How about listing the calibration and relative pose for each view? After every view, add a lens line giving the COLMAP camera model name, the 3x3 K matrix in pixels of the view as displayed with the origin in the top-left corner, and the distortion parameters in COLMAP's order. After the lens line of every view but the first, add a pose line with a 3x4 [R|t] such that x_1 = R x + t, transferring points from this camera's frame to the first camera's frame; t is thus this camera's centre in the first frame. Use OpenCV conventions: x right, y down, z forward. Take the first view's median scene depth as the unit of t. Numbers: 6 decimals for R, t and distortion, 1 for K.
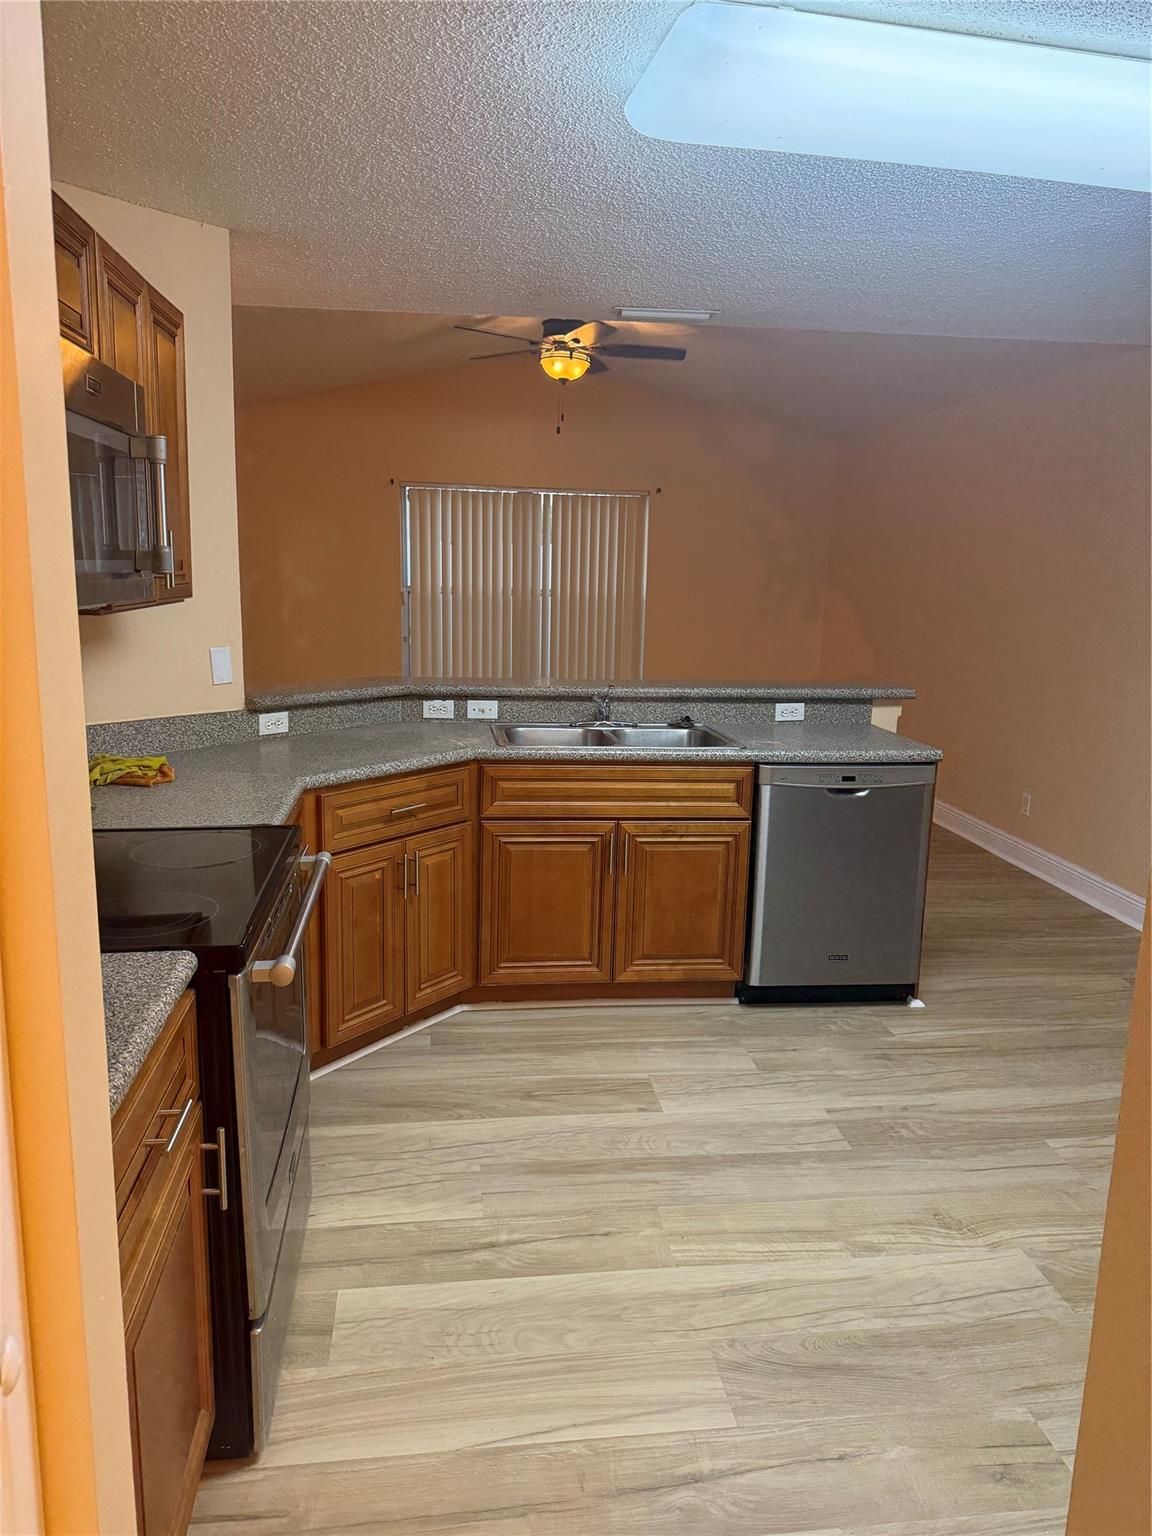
lens RADIAL K [[1085.8, 0, 568.1], [0, 1085.8, 774.4], [0, 0, 1]] dist [0.035013, -0.041501]
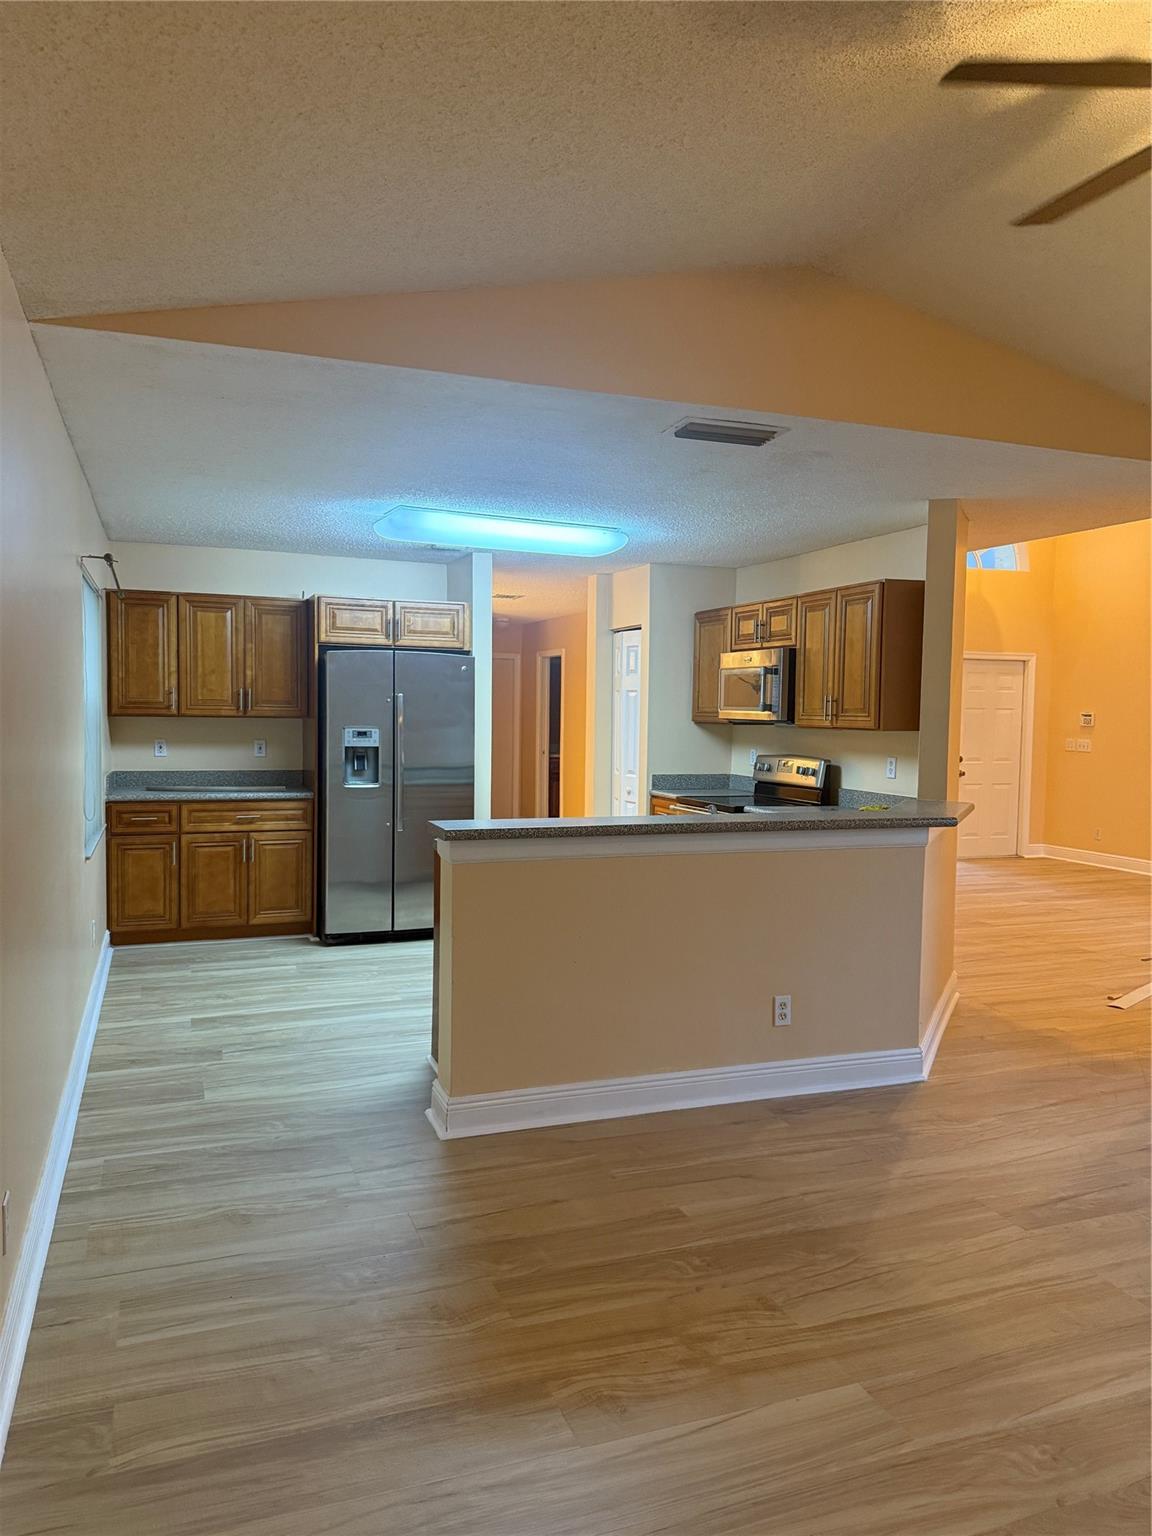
lens RADIAL K [[1085.8, 0, 580.4], [0, 1085.8, 766.6], [0, 0, 1]] dist [0.035013, -0.041501]
pose [[-0.970502, -0.022984, -0.239995, 0.655909], [-0.081291, 0.968350, 0.235988, -0.558135], [0.226975, 0.248536, -0.941654, 2.992346]]
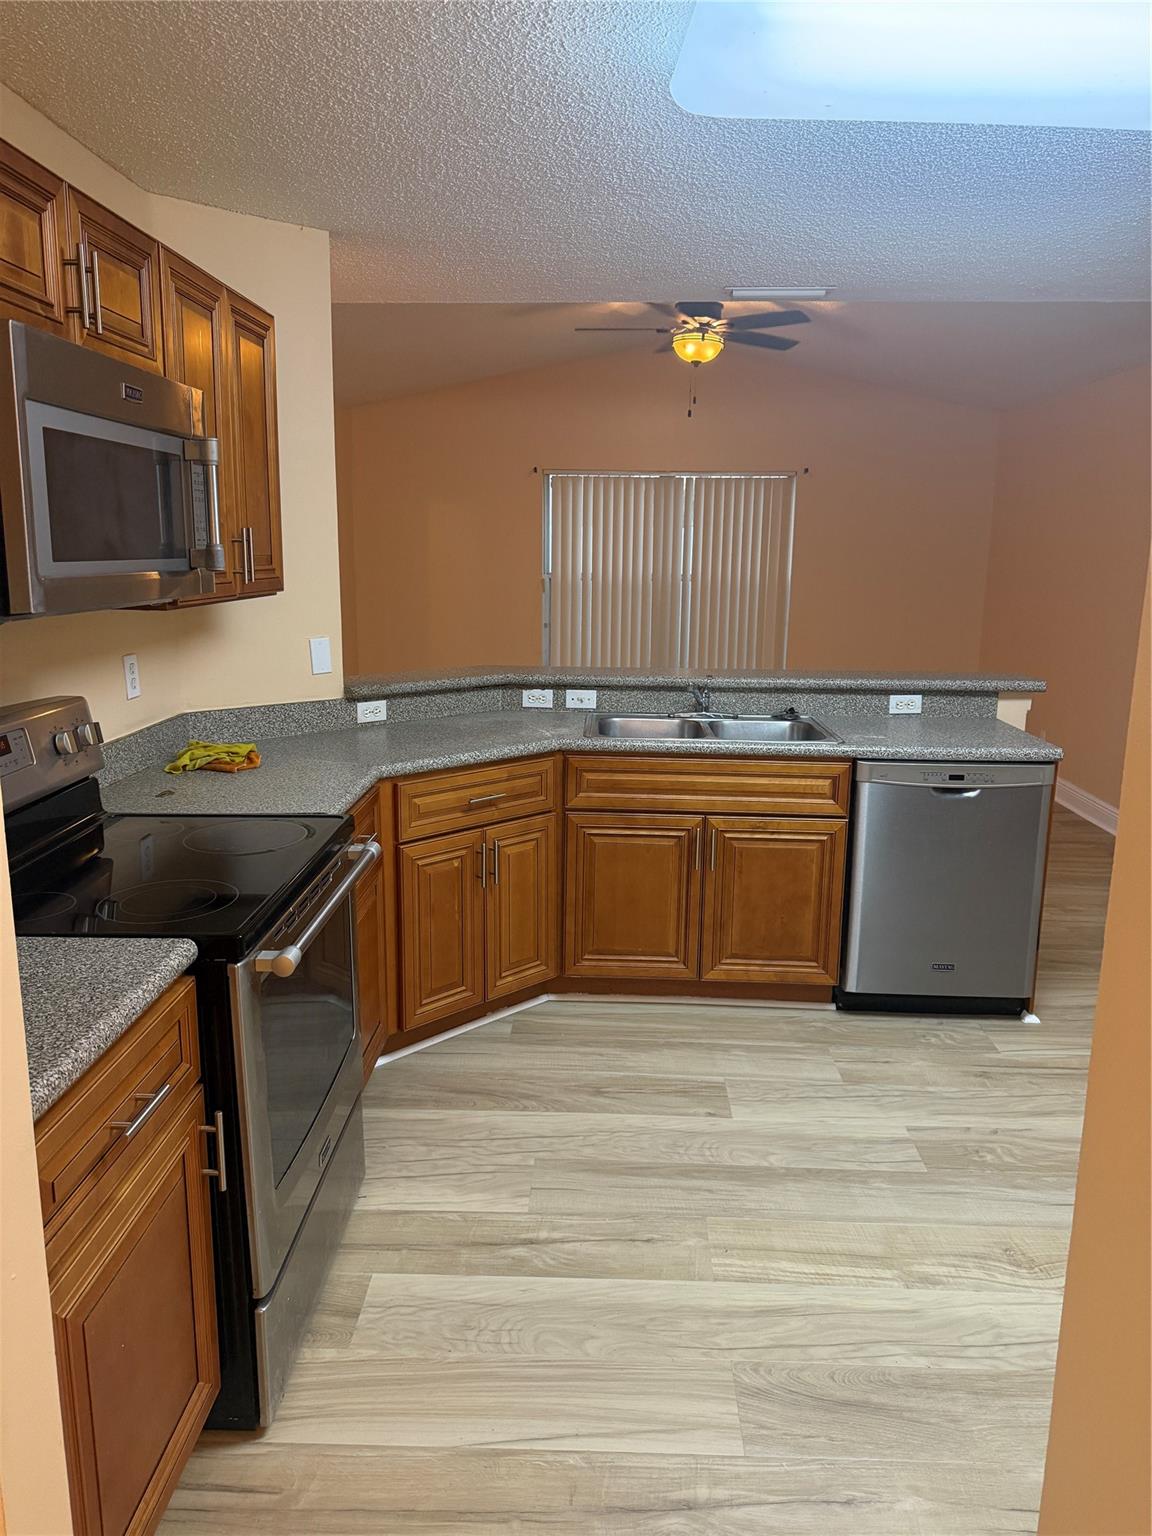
lens RADIAL K [[1085.8, 0, 575.0], [0, 1085.8, 762.9], [0, 0, 1]] dist [0.035013, -0.041501]
pose [[0.987955, 0.019987, -0.153442, 0.104853], [-0.019188, 0.999794, 0.006689, -0.011857], [0.153544, -0.003665, 0.988135, 0.021591]]
